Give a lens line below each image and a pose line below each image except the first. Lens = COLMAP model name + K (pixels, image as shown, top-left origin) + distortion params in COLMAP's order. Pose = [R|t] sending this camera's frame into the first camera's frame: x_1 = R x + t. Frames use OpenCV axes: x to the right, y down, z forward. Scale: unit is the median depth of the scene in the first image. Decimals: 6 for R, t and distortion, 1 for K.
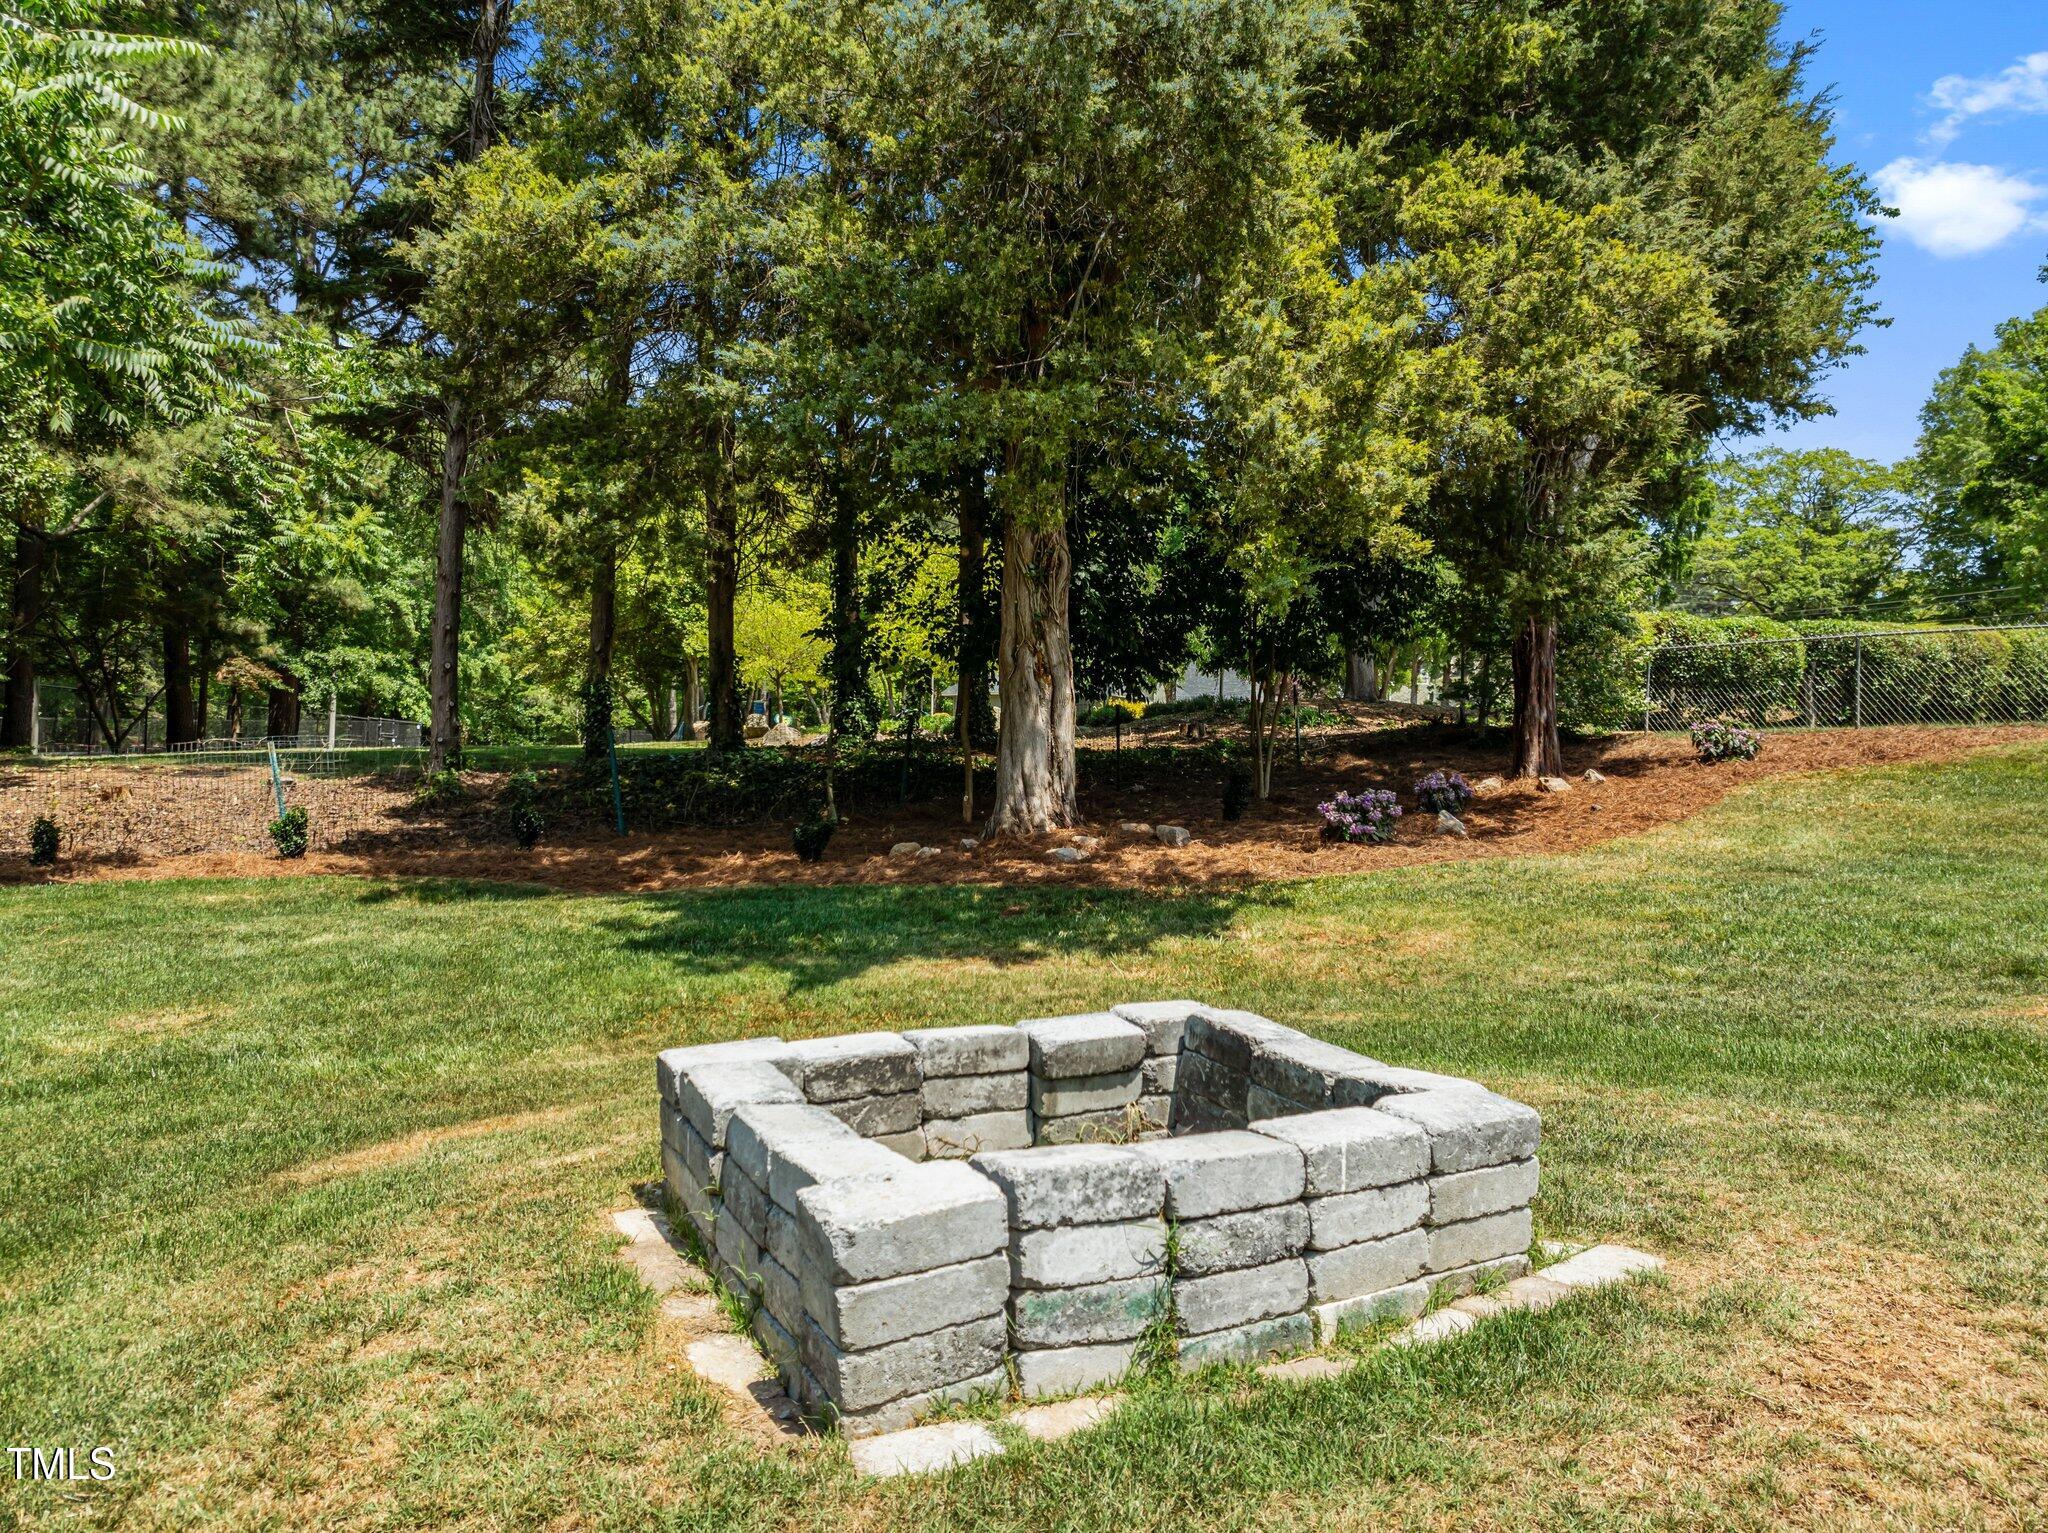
lens RADIAL K [[1446.4, 0, 1027.4], [0, 1446.4, 757.2], [0, 0, 1]] dist [-0.041080, 0.002709]
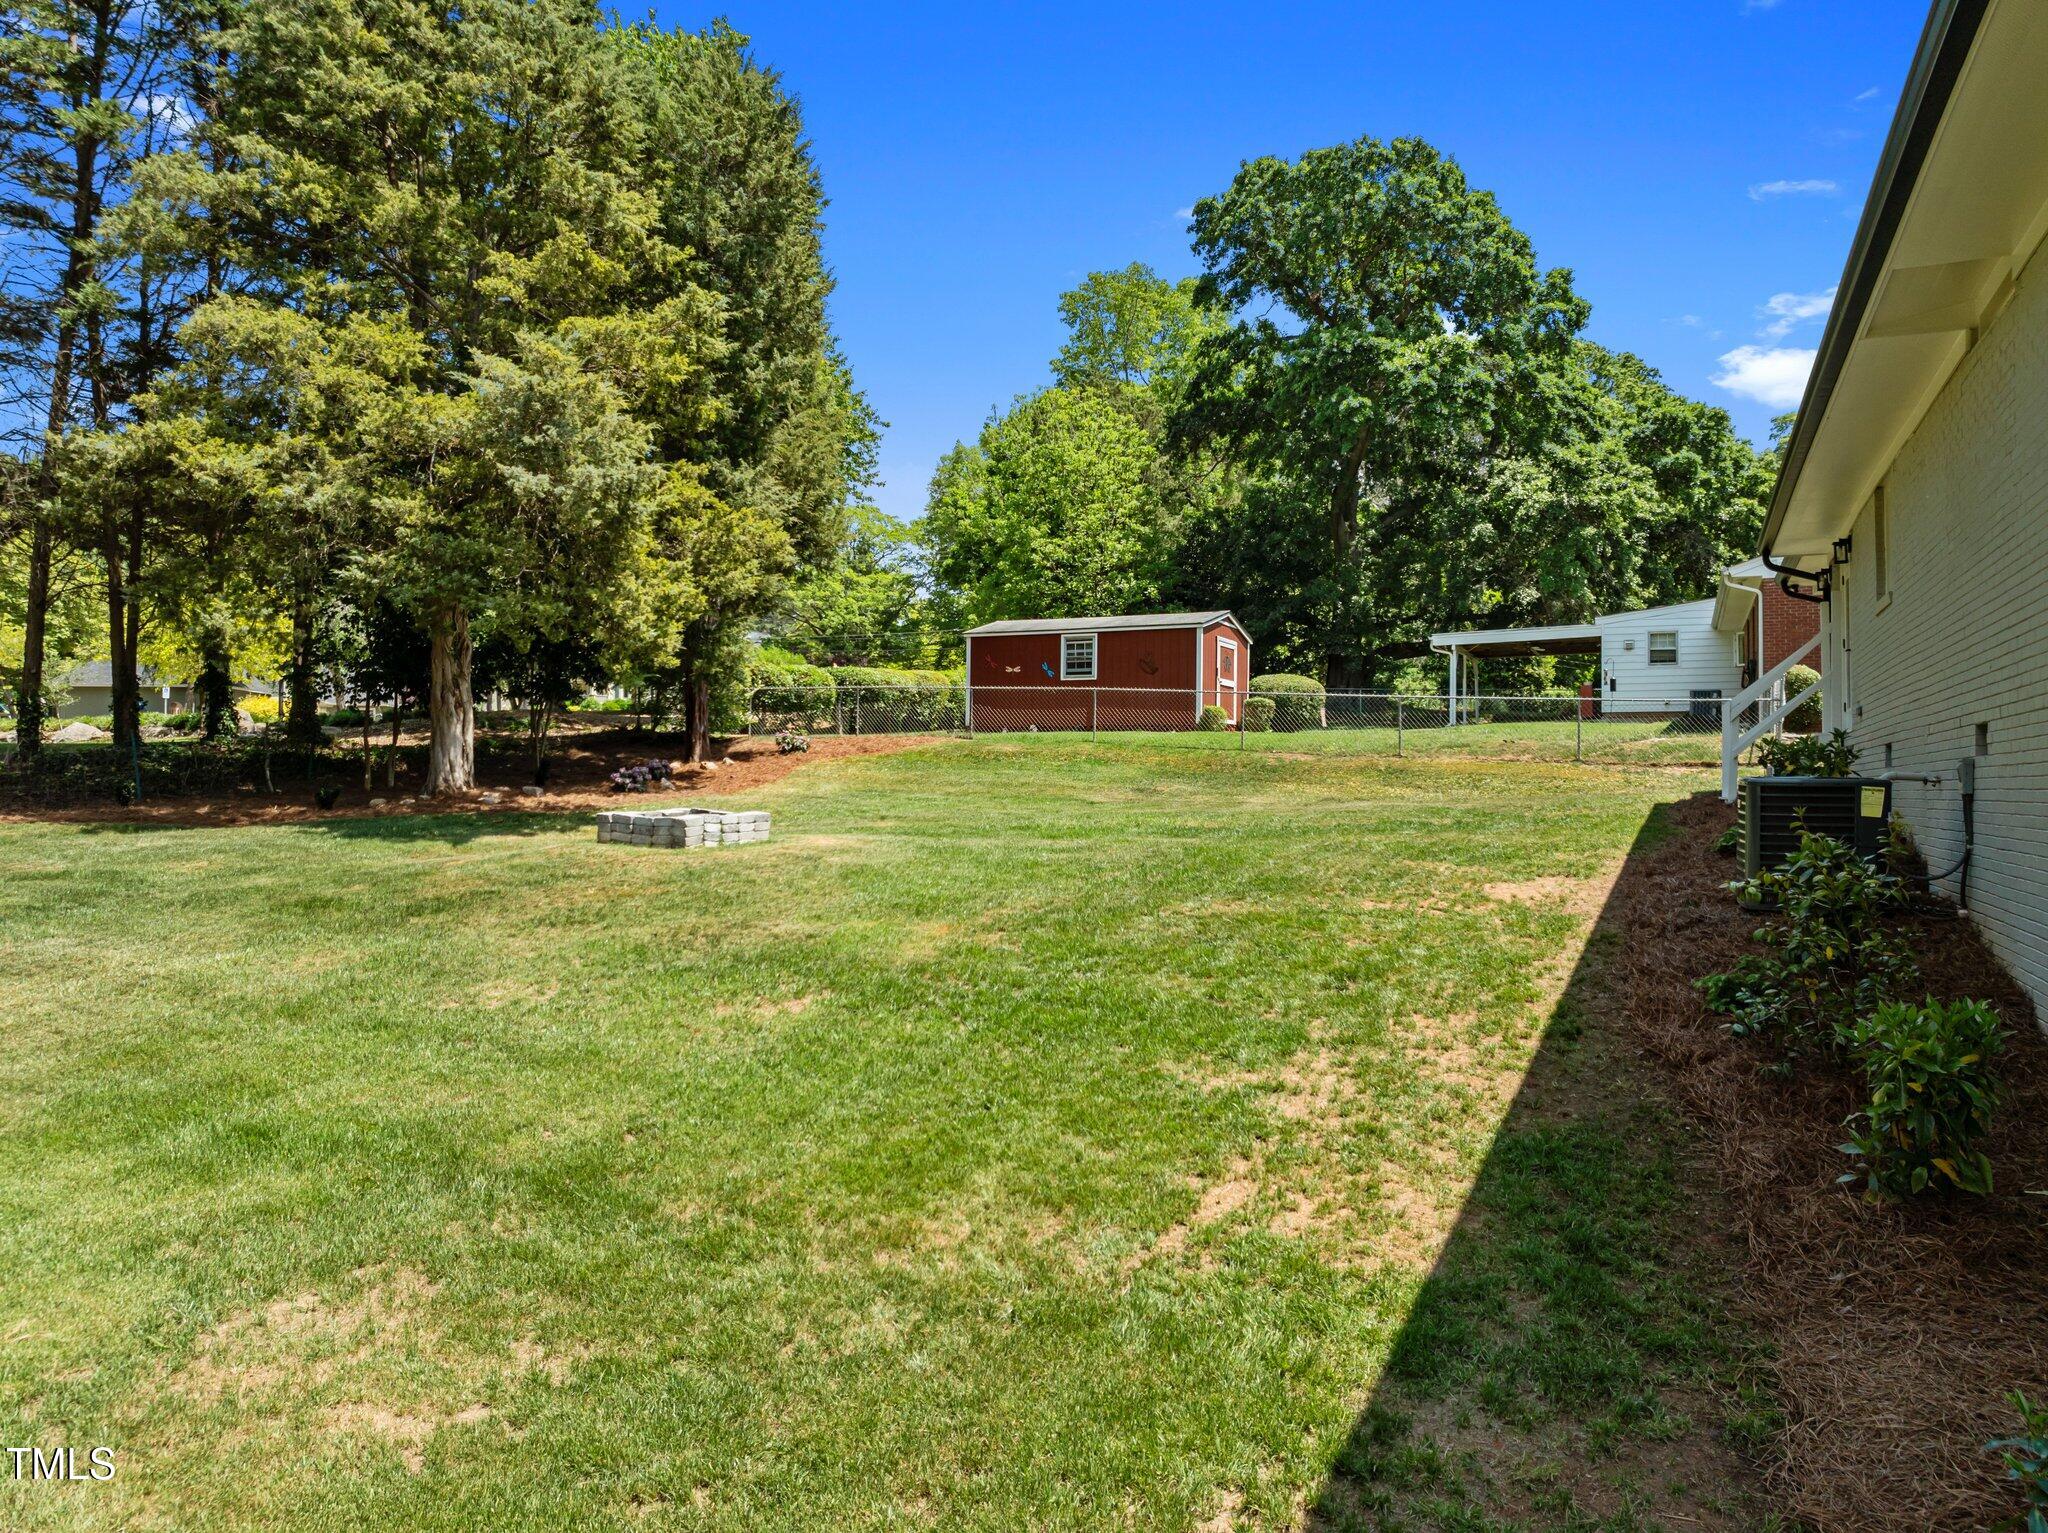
lens RADIAL K [[1429.3, 0, 1025.3], [0, 1429.3, 761.0], [0, 0, 1]] dist [0.001472, 0.000114]
pose [[0.814533, -0.004099, 0.580103, -0.339320], [-0.000787, 0.999966, 0.008172, -0.002159], [-0.580117, -0.007113, 0.814502, -0.679220]]
